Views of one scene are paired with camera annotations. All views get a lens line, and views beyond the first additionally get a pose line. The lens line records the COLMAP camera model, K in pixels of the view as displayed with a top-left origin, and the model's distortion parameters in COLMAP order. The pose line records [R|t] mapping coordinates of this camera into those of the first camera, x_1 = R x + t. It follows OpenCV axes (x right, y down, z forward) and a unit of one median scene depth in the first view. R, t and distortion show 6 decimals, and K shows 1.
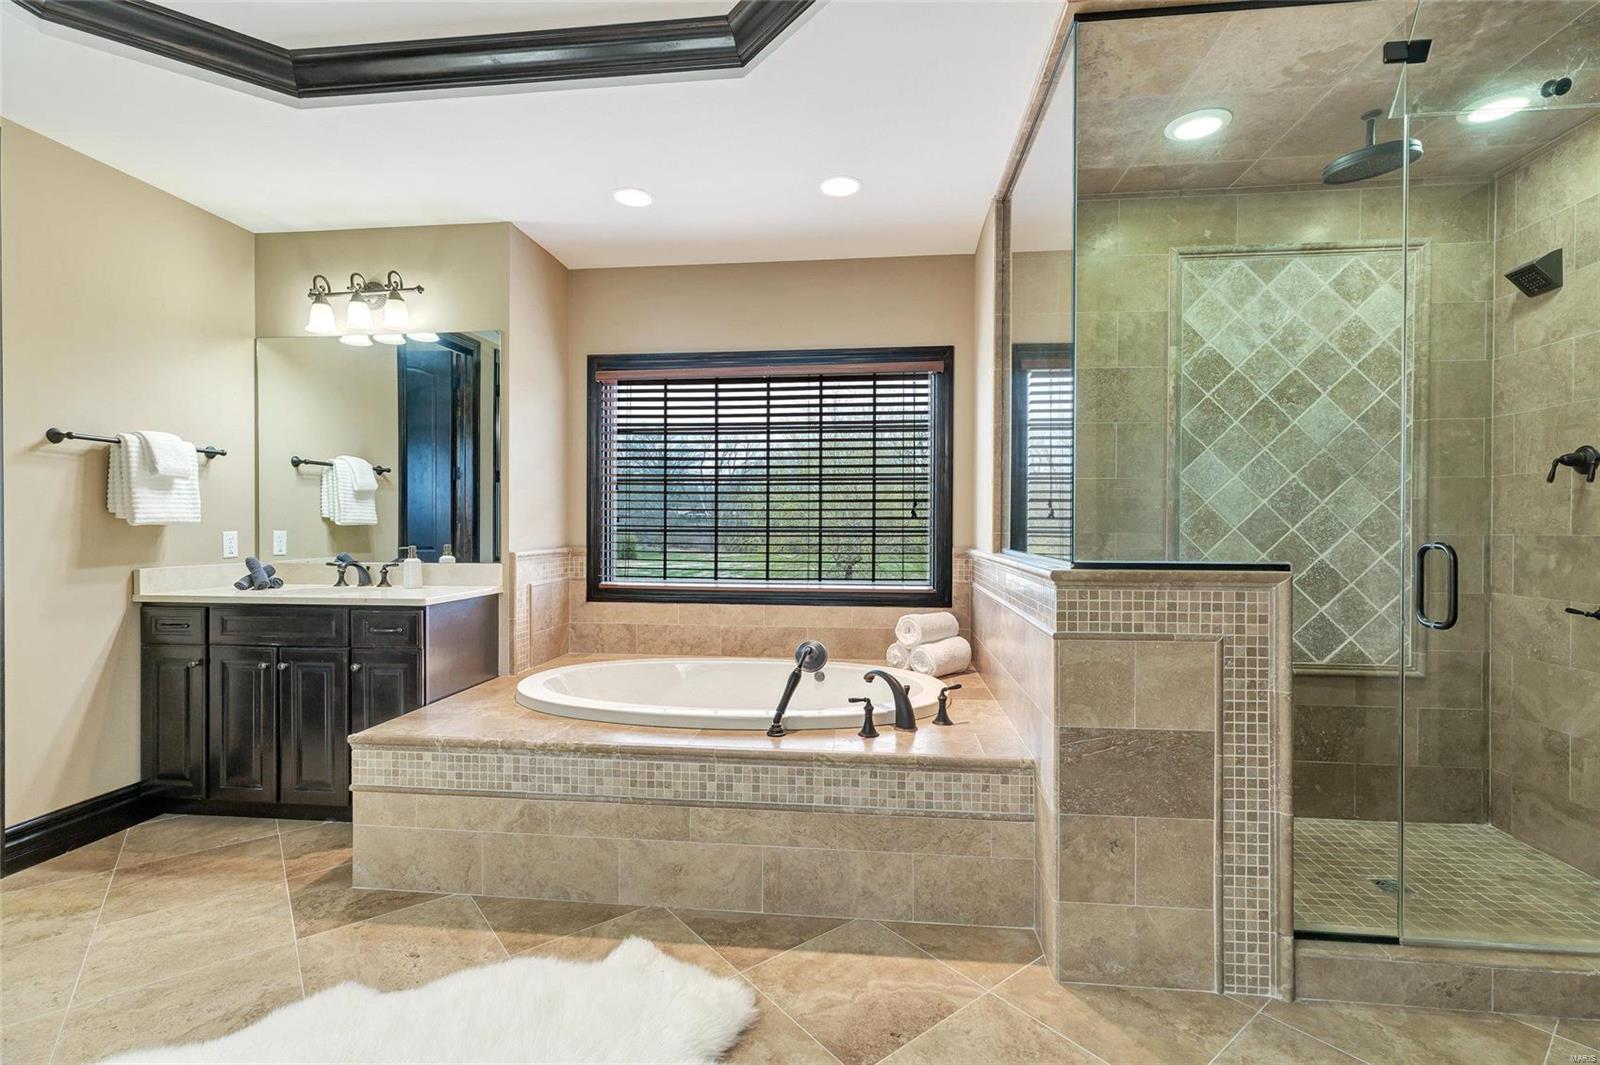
lens RADIAL K [[715.3, 0, 795.2], [0, 715.3, 527.1], [0, 0, 1]] dist [0.001184, -0.000063]
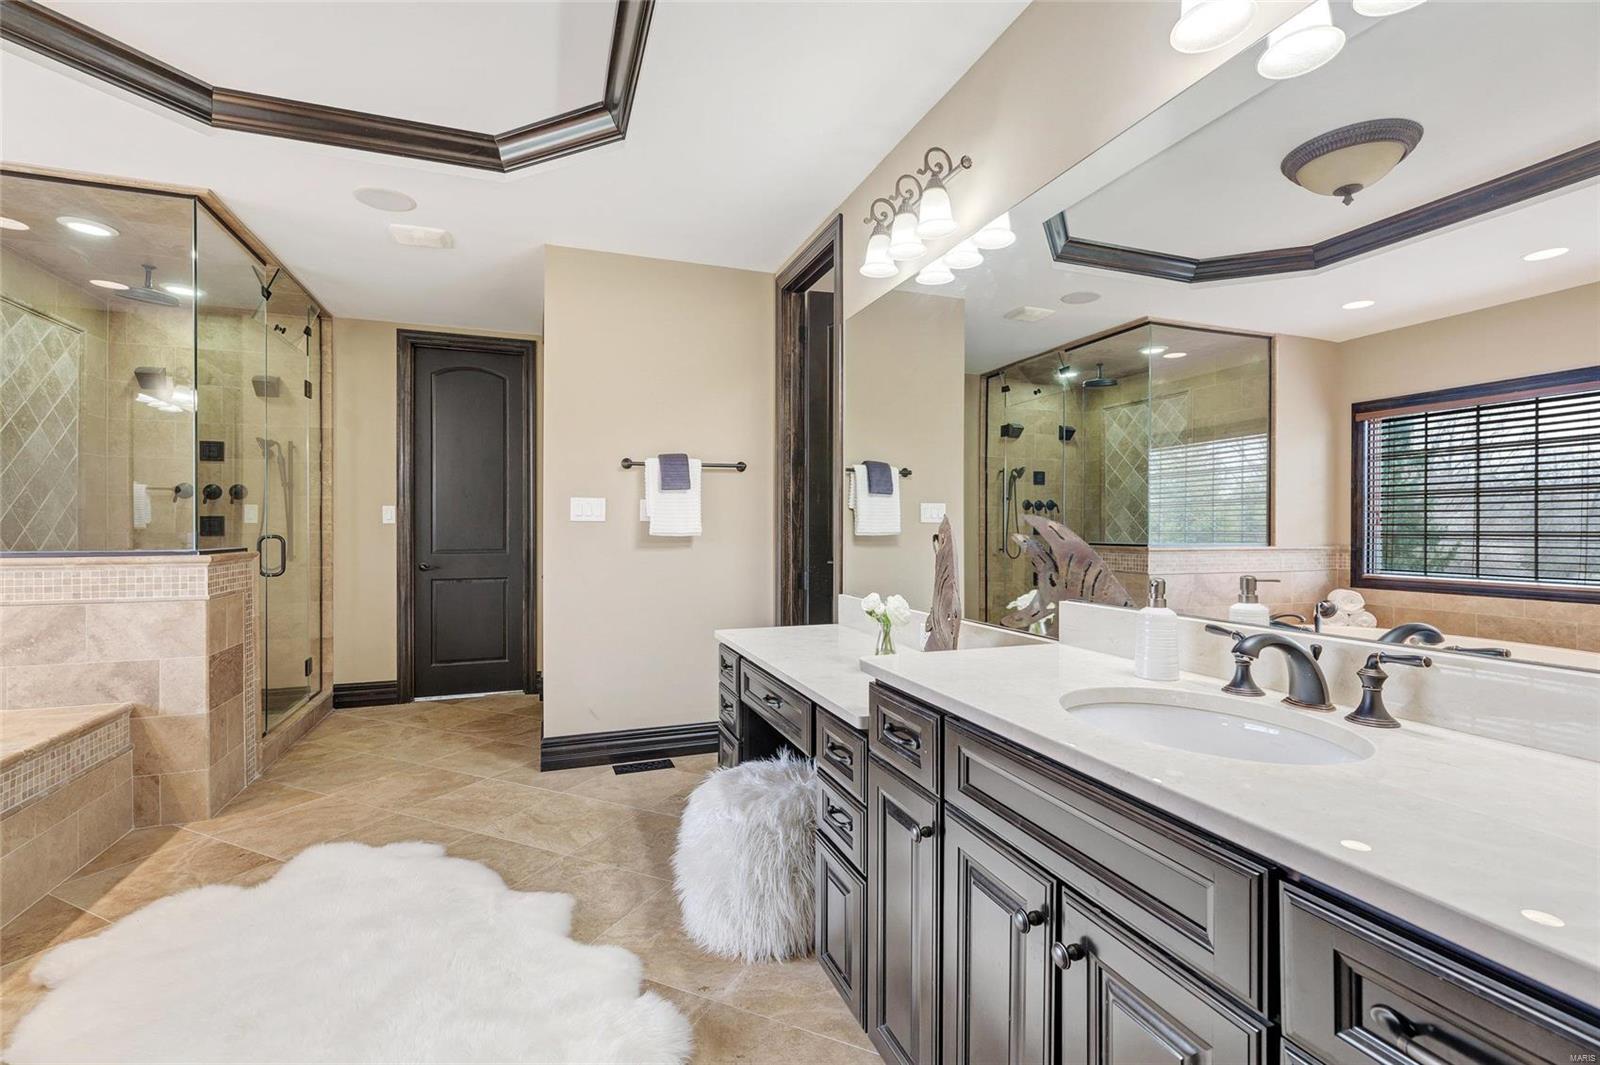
lens RADIAL K [[719.8, 0, 802.5], [0, 719.8, 529.1], [0, 0, 1]] dist [0.002651, -0.000001]
pose [[-0.448793, -0.003272, 0.893630, -1.067553], [0.001950, 0.999987, 0.004641, -0.001708], [-0.893634, 0.003826, -0.448781, 0.362000]]
